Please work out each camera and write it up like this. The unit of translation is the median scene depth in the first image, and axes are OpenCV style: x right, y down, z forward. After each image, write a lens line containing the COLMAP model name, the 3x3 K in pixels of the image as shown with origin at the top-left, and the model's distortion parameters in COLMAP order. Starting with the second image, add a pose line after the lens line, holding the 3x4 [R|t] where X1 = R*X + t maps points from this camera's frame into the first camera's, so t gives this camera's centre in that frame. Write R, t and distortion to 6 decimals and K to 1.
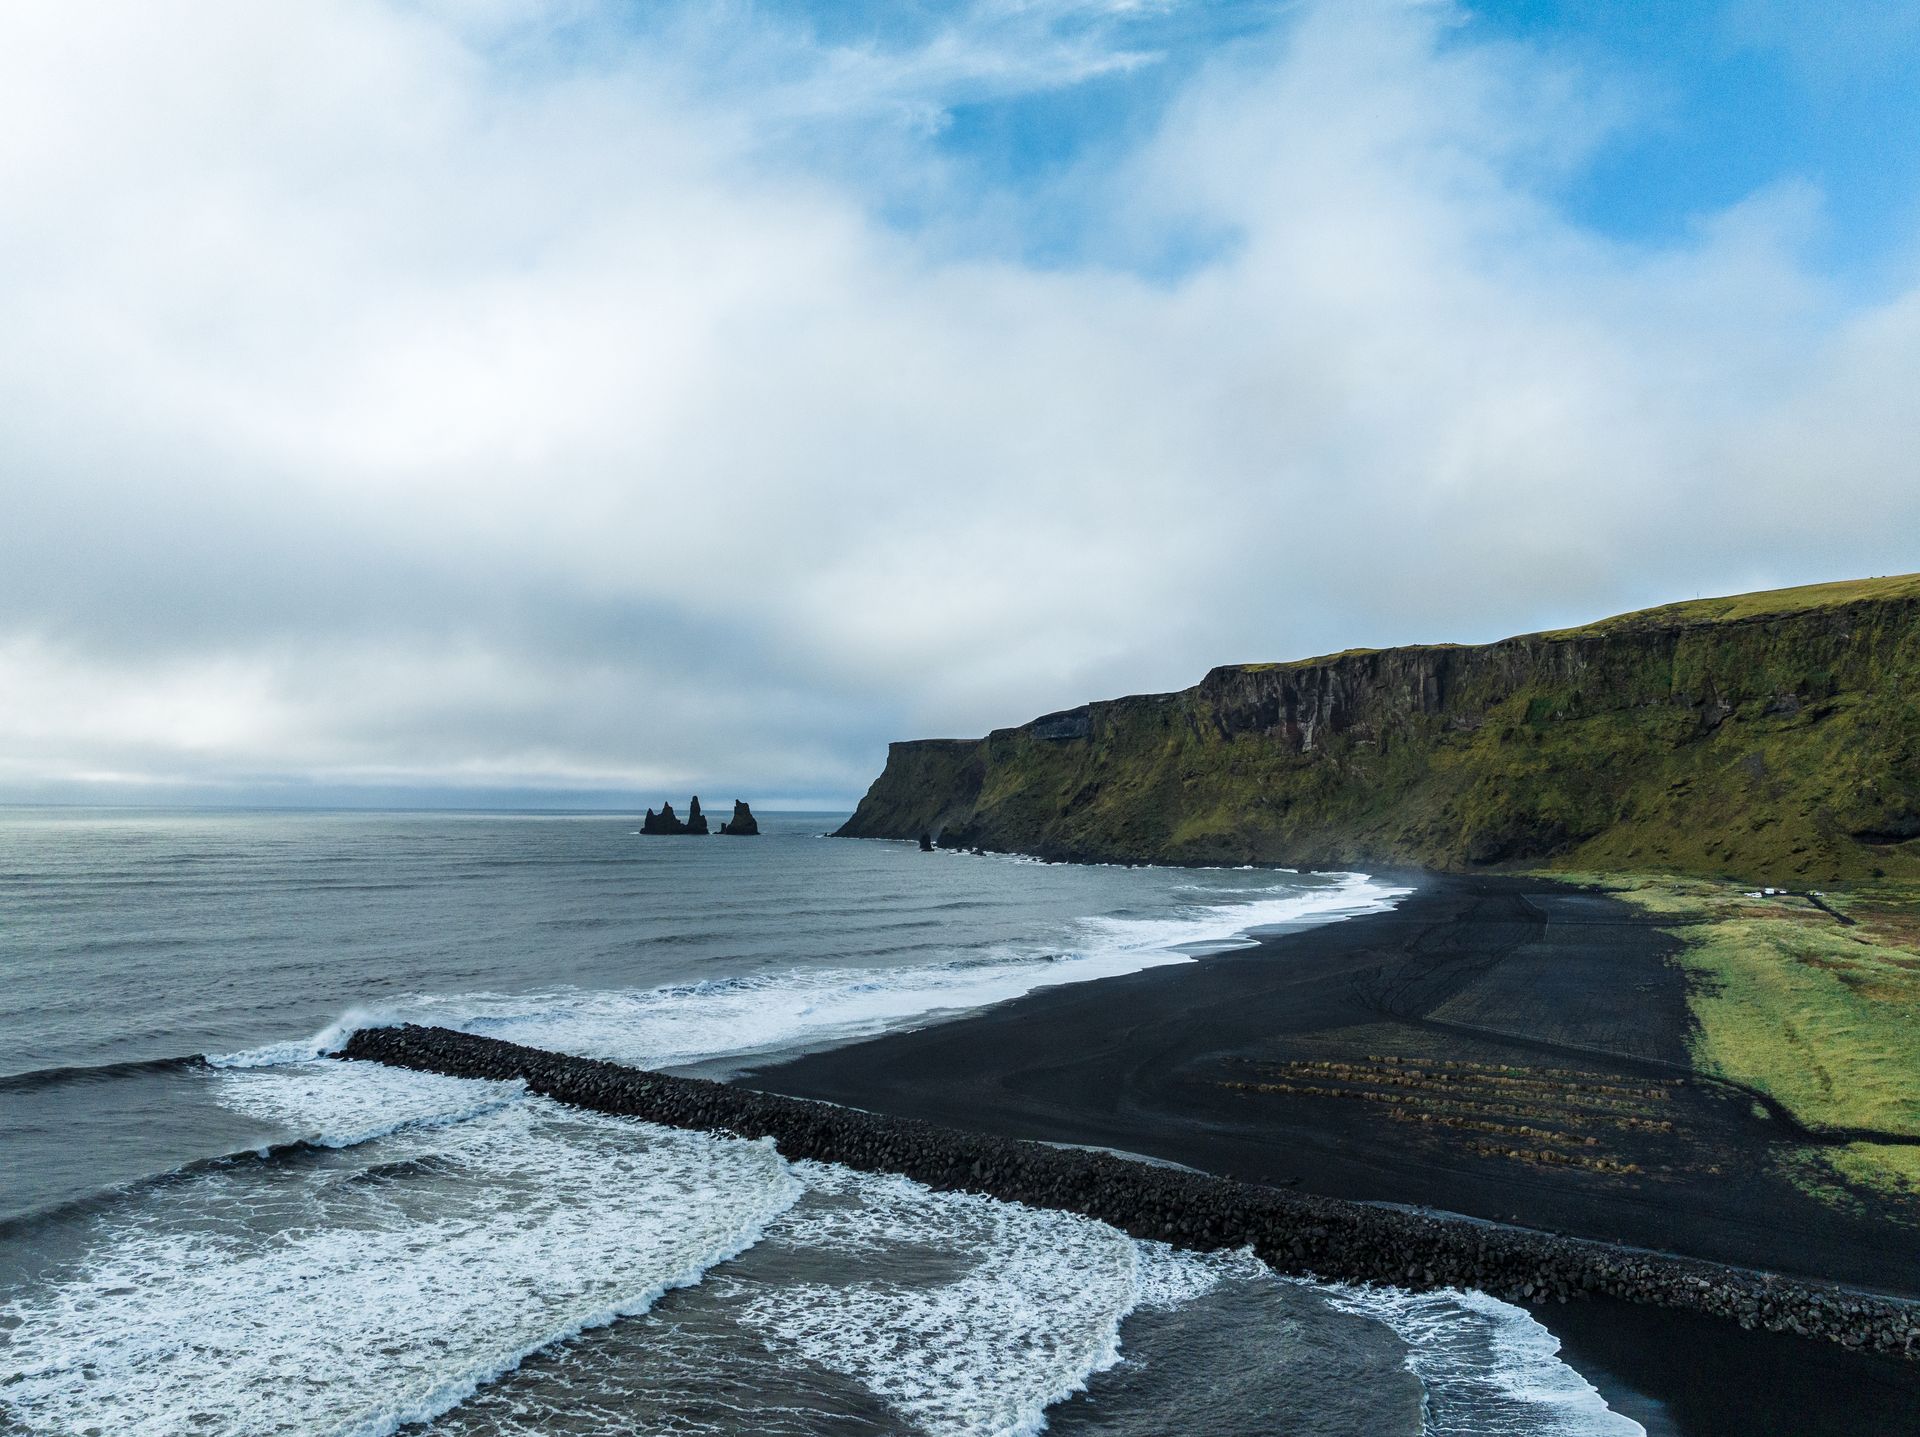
lens RADIAL K [[1362.2, 0, 947.0], [0, 1362.2, 717.9], [0, 0, 1]] dist [-0.047447, 0.010666]
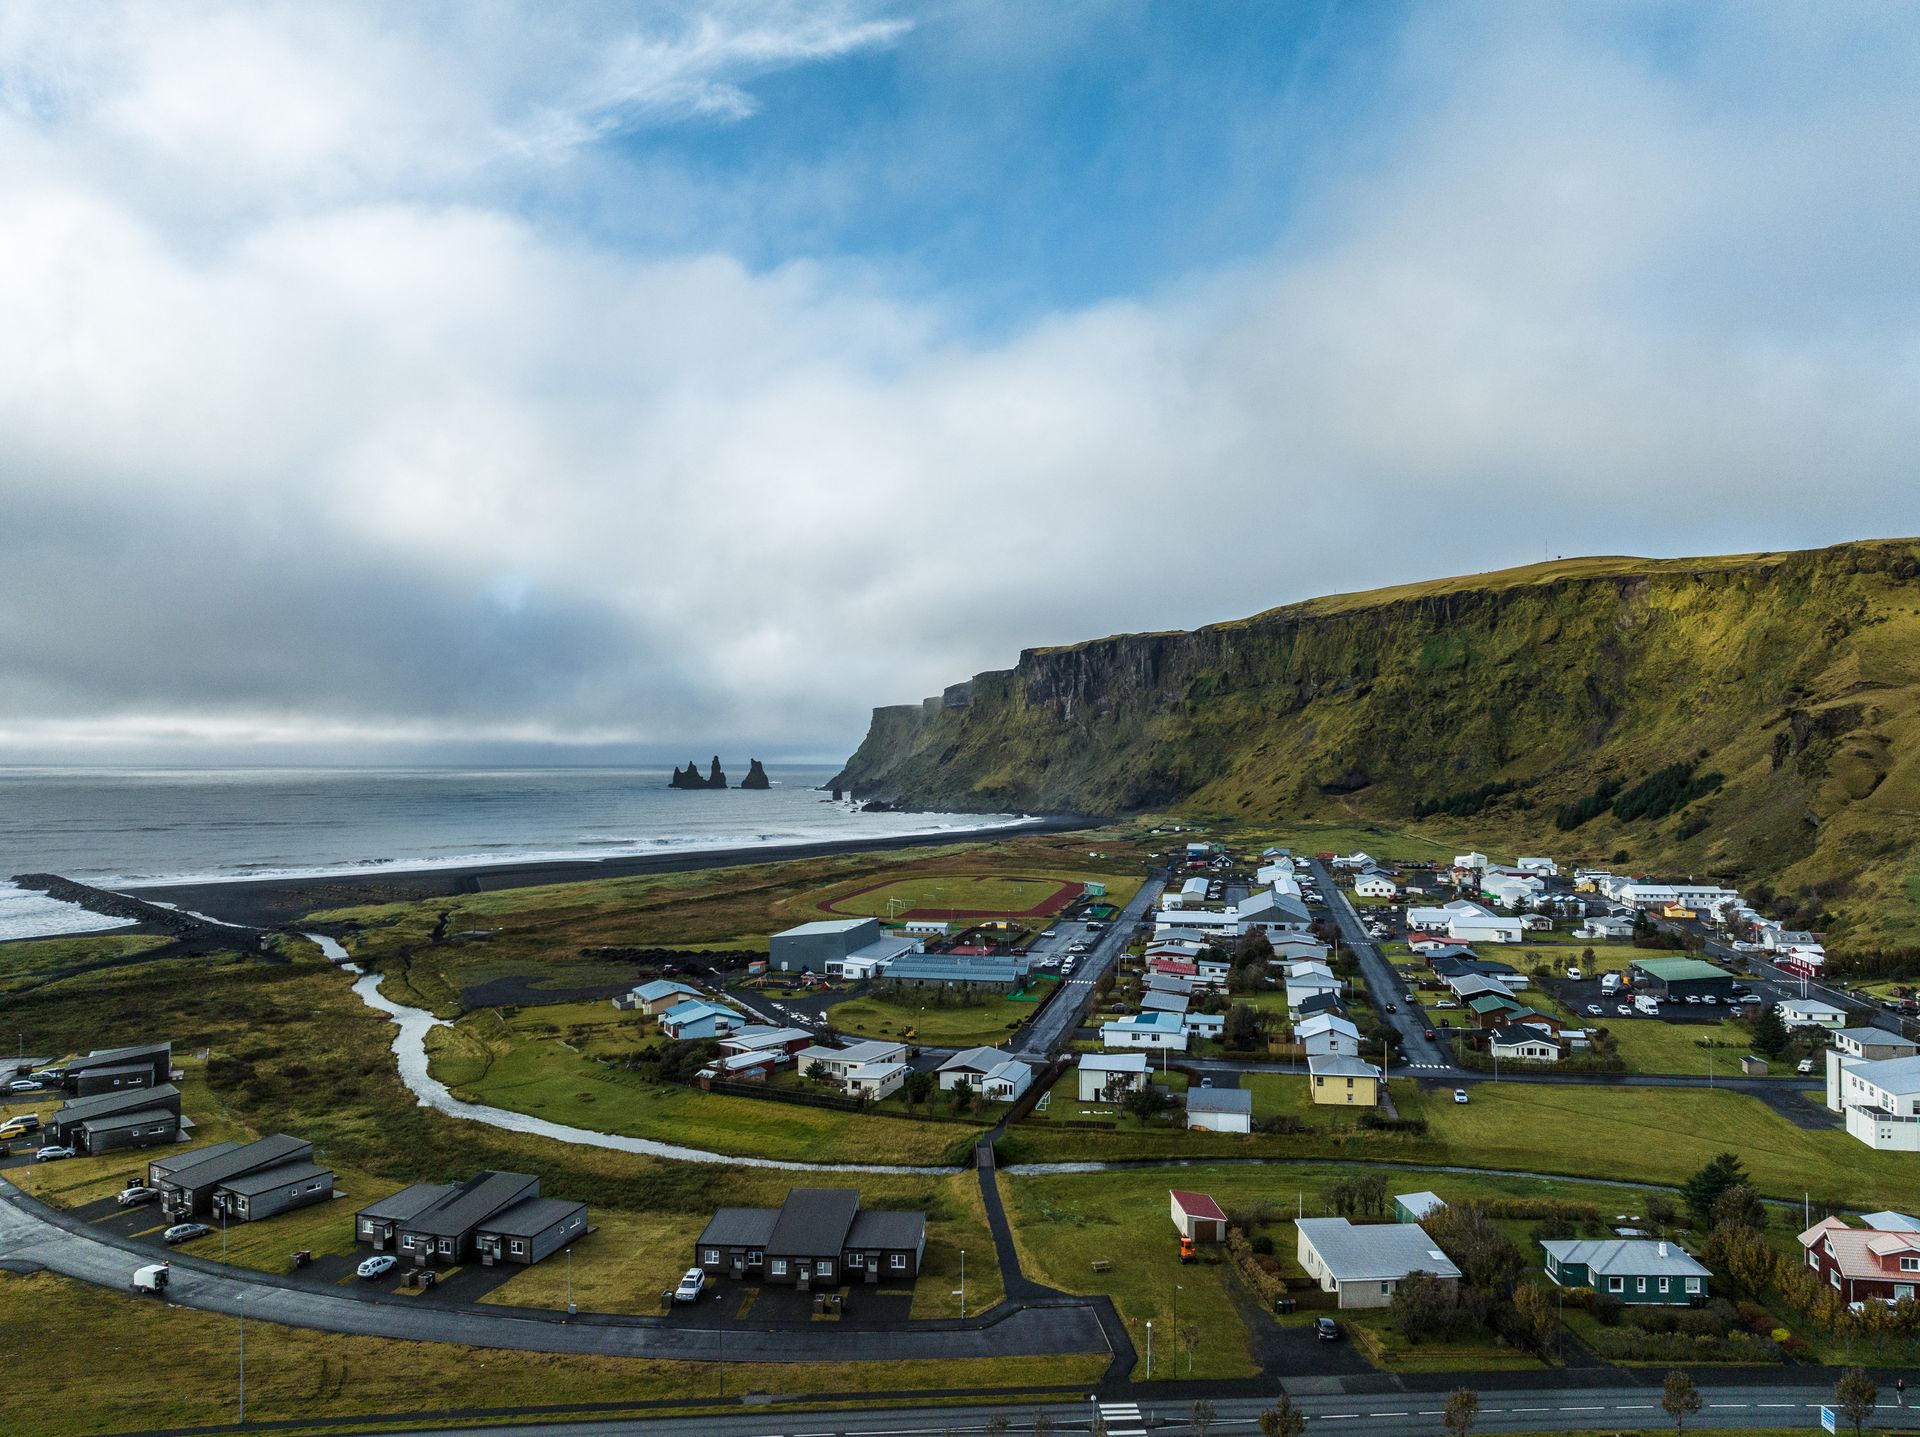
lens RADIAL K [[1362.2, 0, 970.2], [0, 1362.2, 719.1], [0, 0, 1]] dist [-0.047447, 0.010666]
pose [[0.992375, -0.014530, -0.122395, 0.336397], [0.019103, 0.999159, 0.036273, -0.023109], [0.121765, -0.038335, 0.991818, -0.243341]]
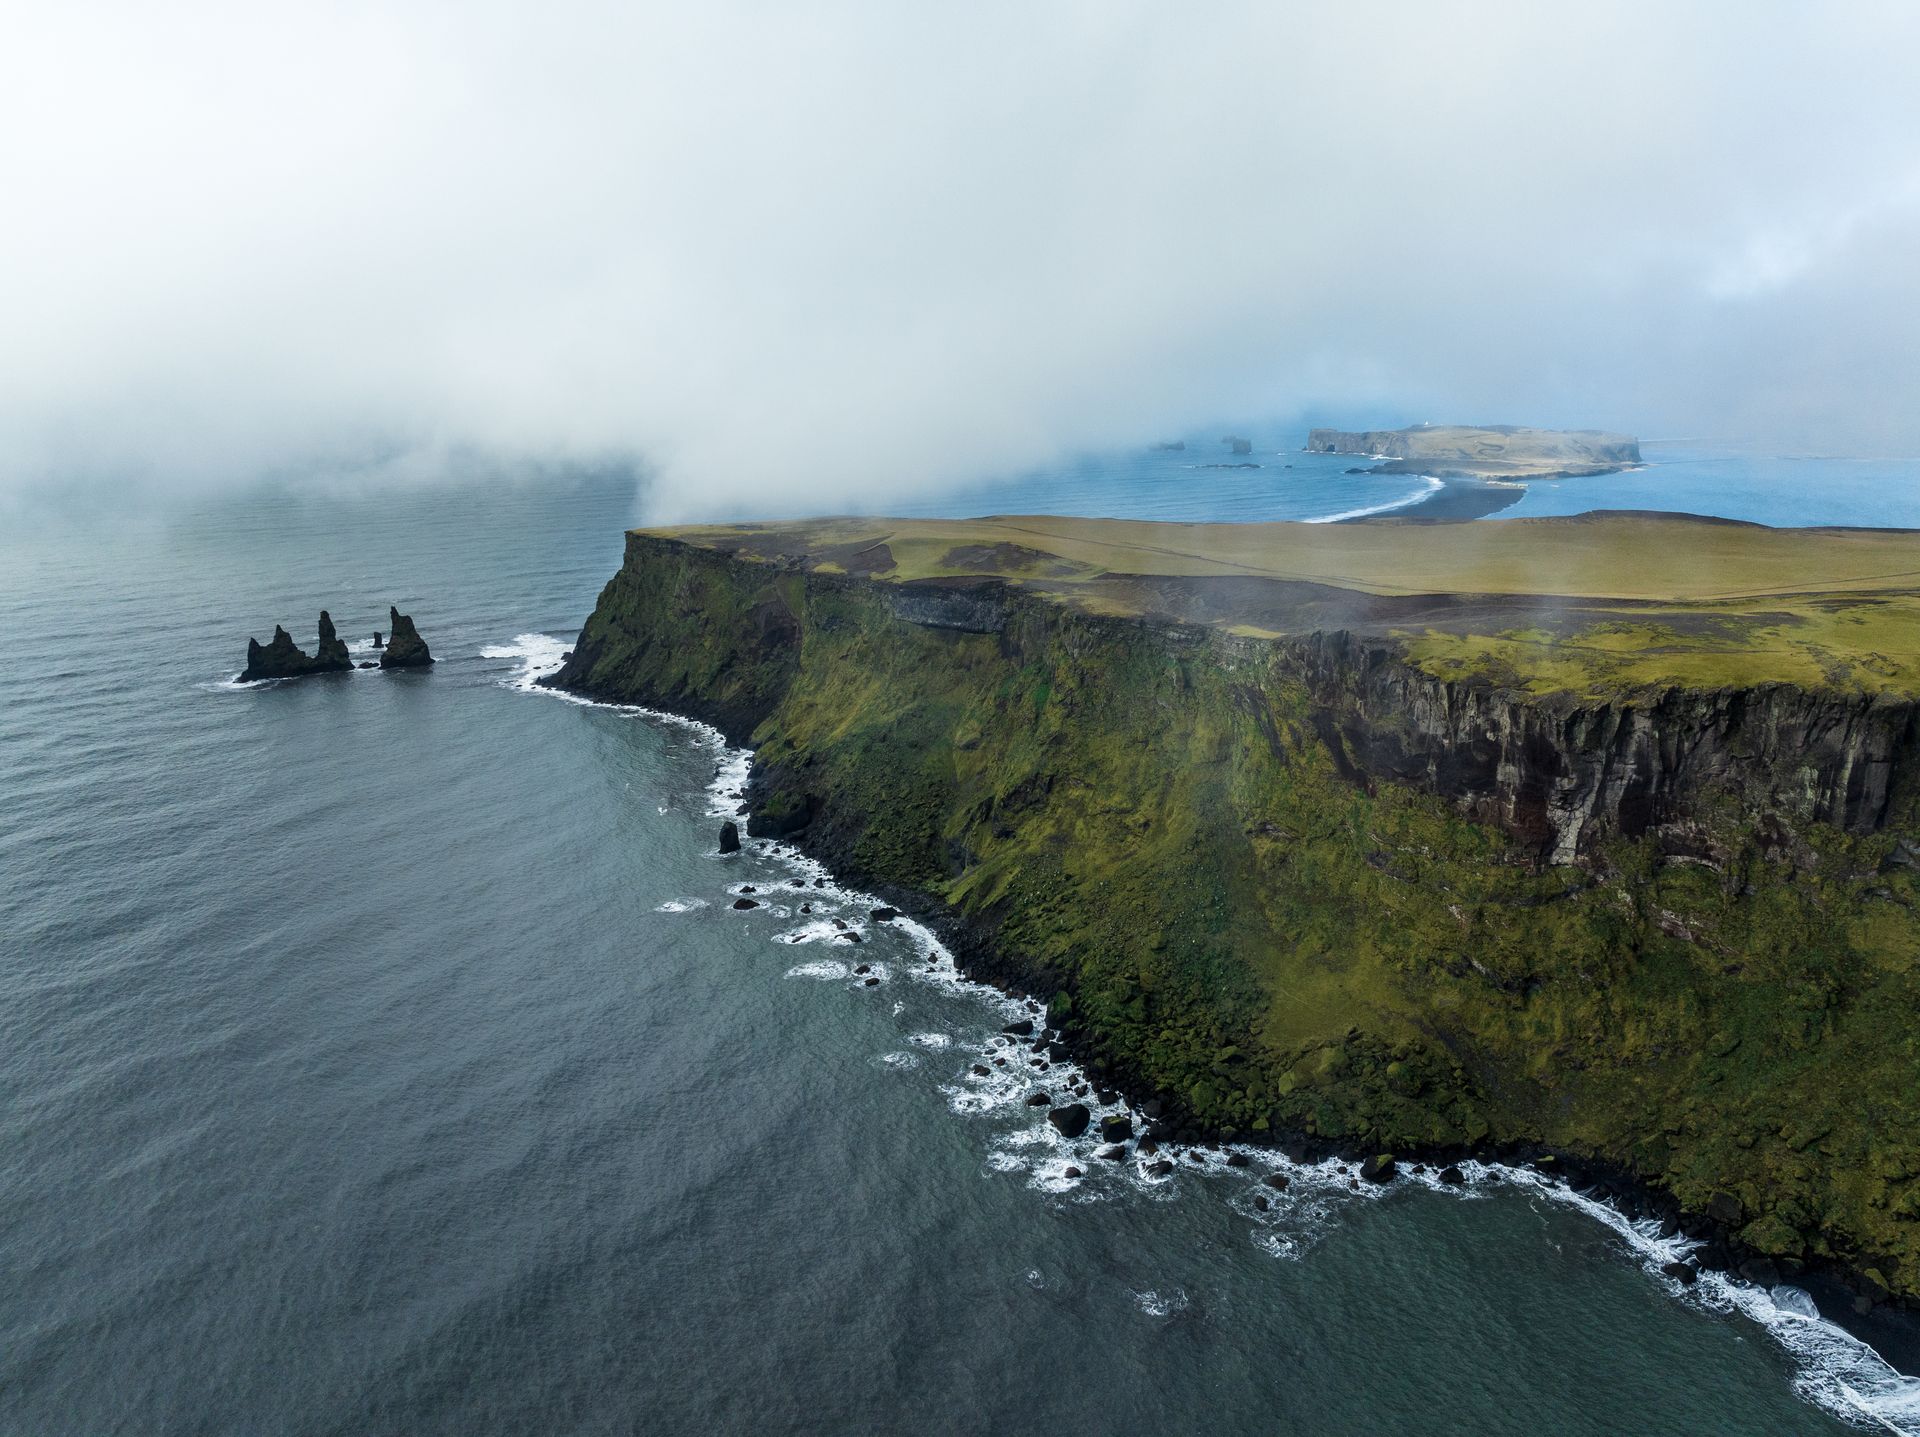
lens RADIAL K [[1362.2, 0, 964.1], [0, 1362.2, 719.6], [0, 0, 1]] dist [-0.047447, 0.010666]
pose [[0.975945, -0.058897, 0.209910, -0.048905], [-0.007607, 0.953033, 0.302772, -0.177055], [-0.217884, -0.297085, 0.929660, 0.619633]]
